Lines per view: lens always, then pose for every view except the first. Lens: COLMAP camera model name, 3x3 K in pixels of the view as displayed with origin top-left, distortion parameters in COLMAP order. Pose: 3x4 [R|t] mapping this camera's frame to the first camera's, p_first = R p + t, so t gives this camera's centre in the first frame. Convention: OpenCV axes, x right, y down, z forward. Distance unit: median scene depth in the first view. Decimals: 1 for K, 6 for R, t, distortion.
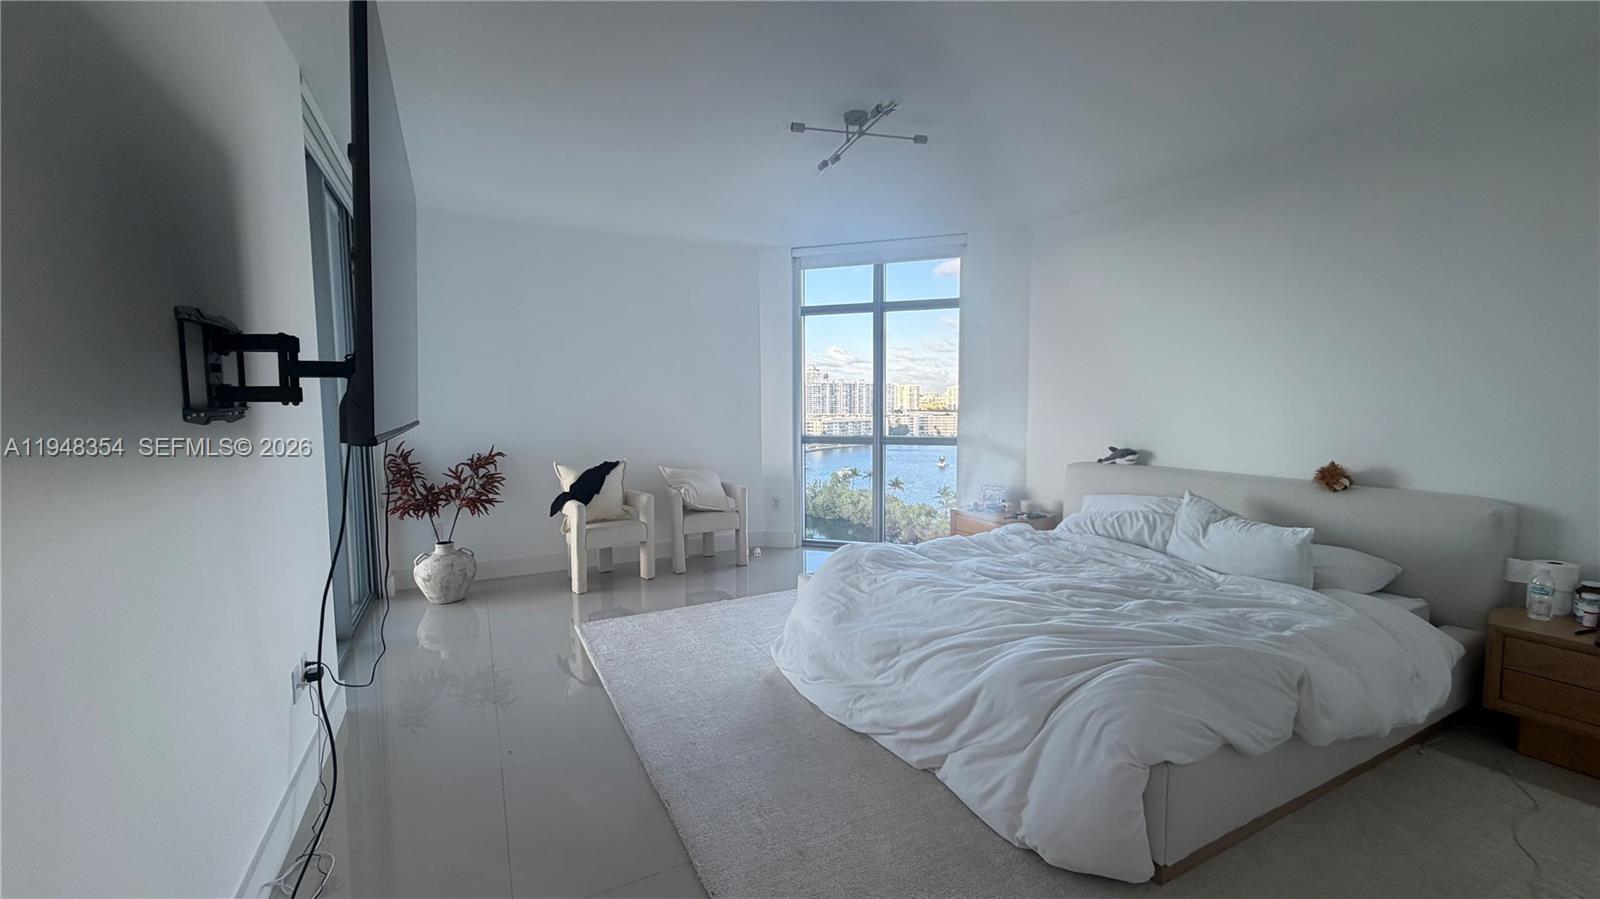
lens RADIAL K [[634.1, 0, 793.3], [0, 634.1, 453.1], [0, 0, 1]] dist [-0.002569, 0.000427]
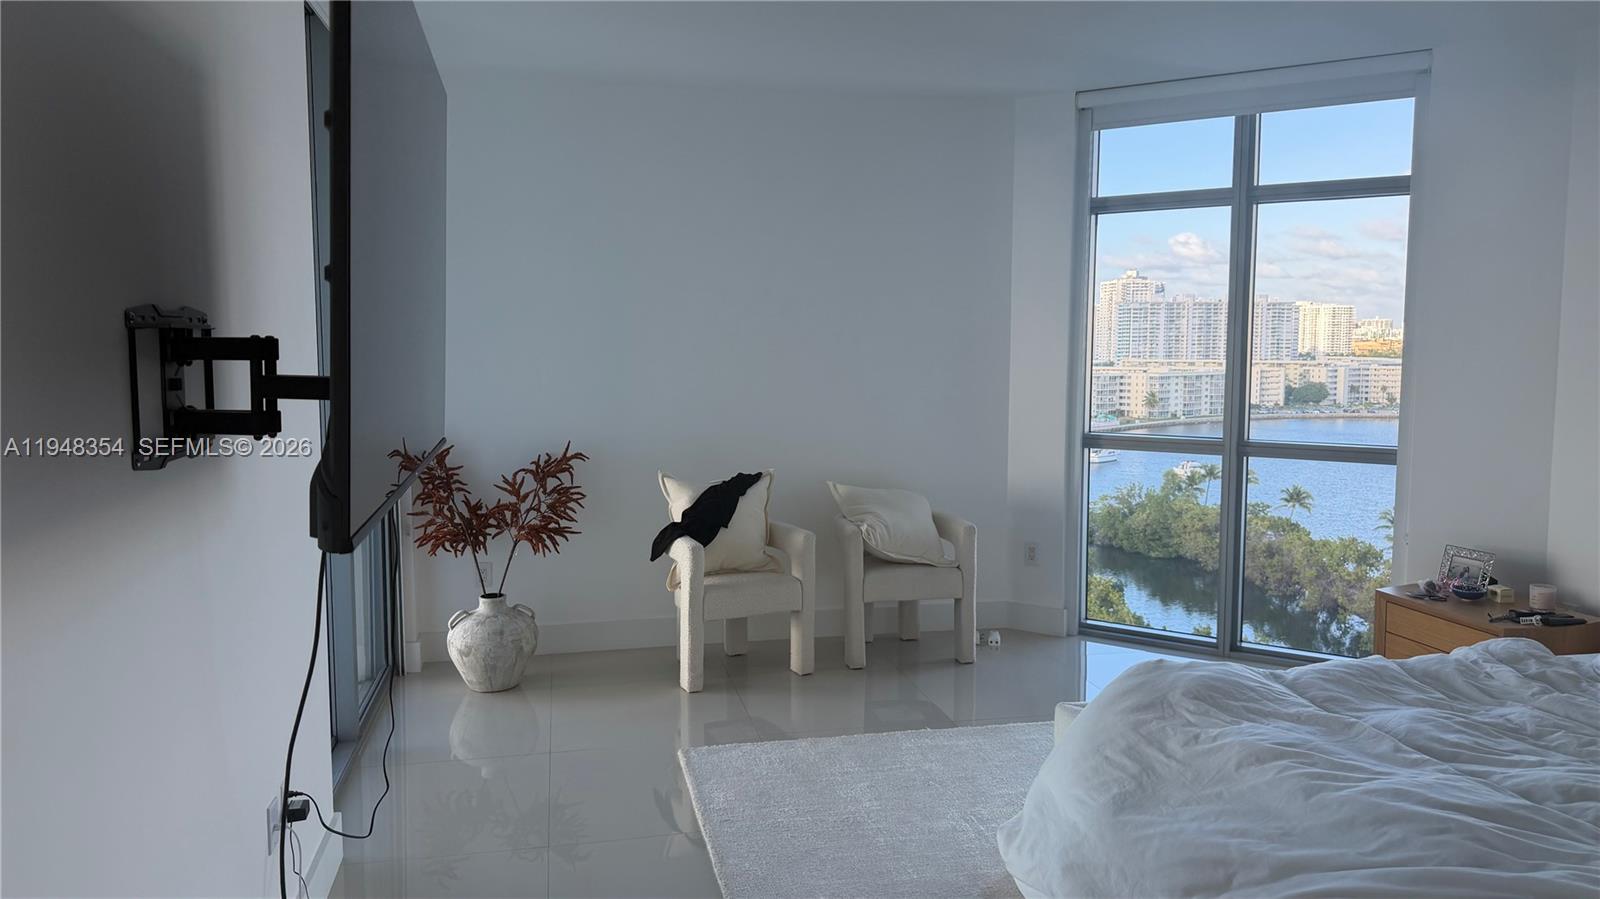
lens RADIAL K [[1114.5, 0, 787.0], [0, 1114.5, 438.1], [0, 0, 1]] dist [0.086453, -0.128447]
pose [[0.964674, 0.030455, -0.261680, 0.024757], [-0.027760, 0.999517, 0.013992, -0.038348], [0.261980, -0.006234, 0.965053, -0.011069]]
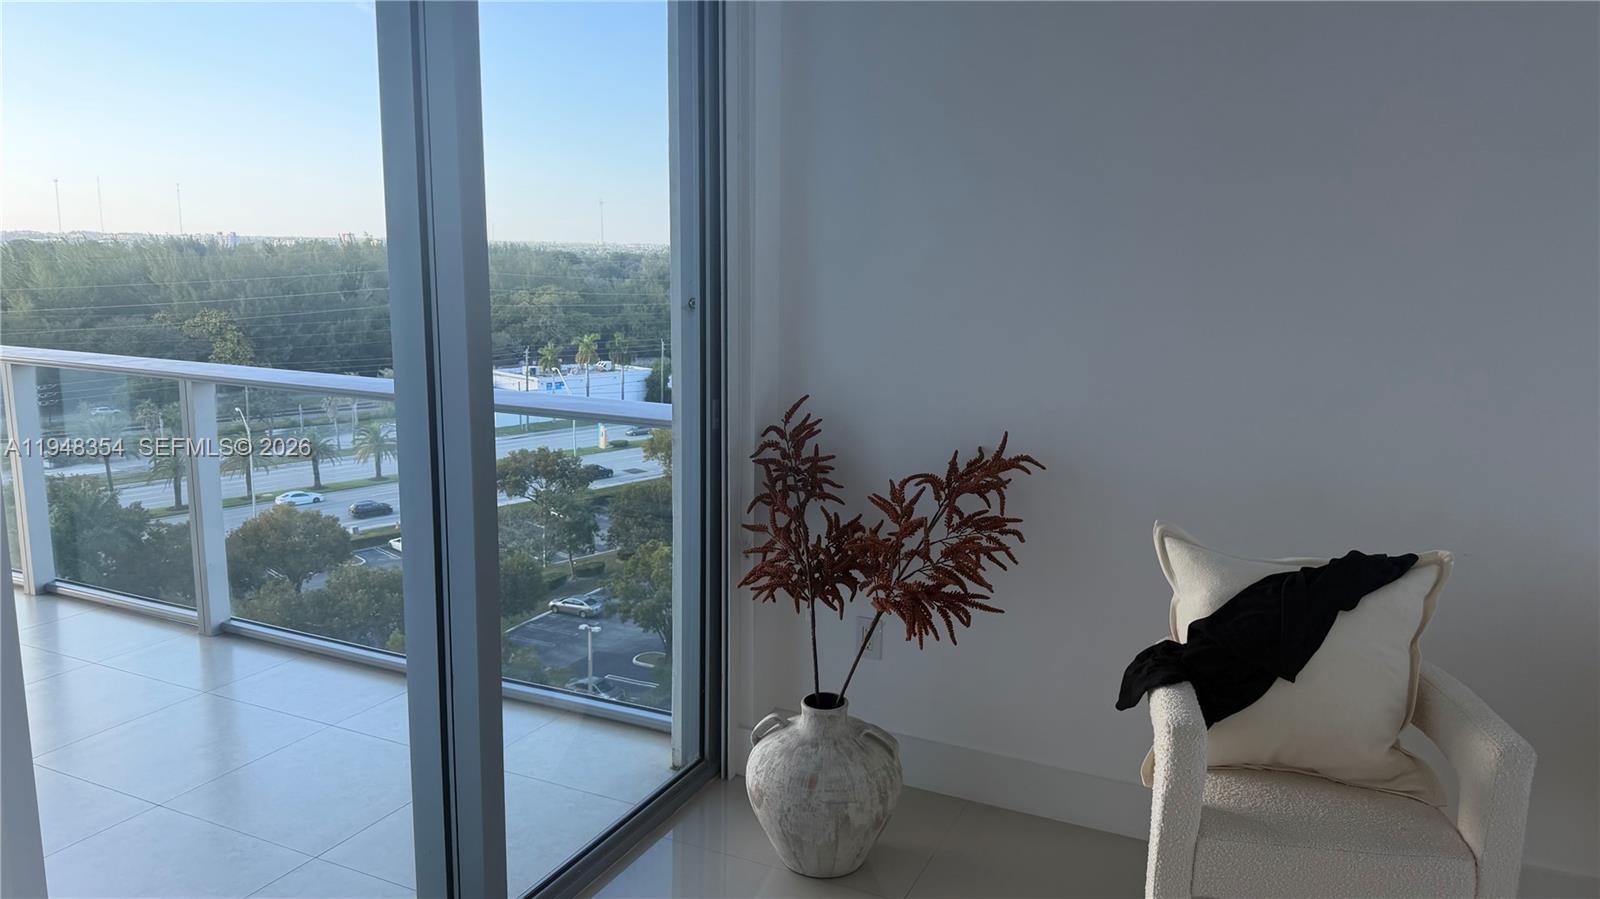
lens RADIAL K [[1114.5, 0, 803.2], [0, 1114.5, 441.9], [0, 0, 1]] dist [0.086453, -0.128447]
pose [[0.620973, 0.152096, -0.768934, -0.093509], [-0.081566, 0.988206, 0.129598, -0.076694], [0.779576, -0.017758, 0.626056, 0.567609]]
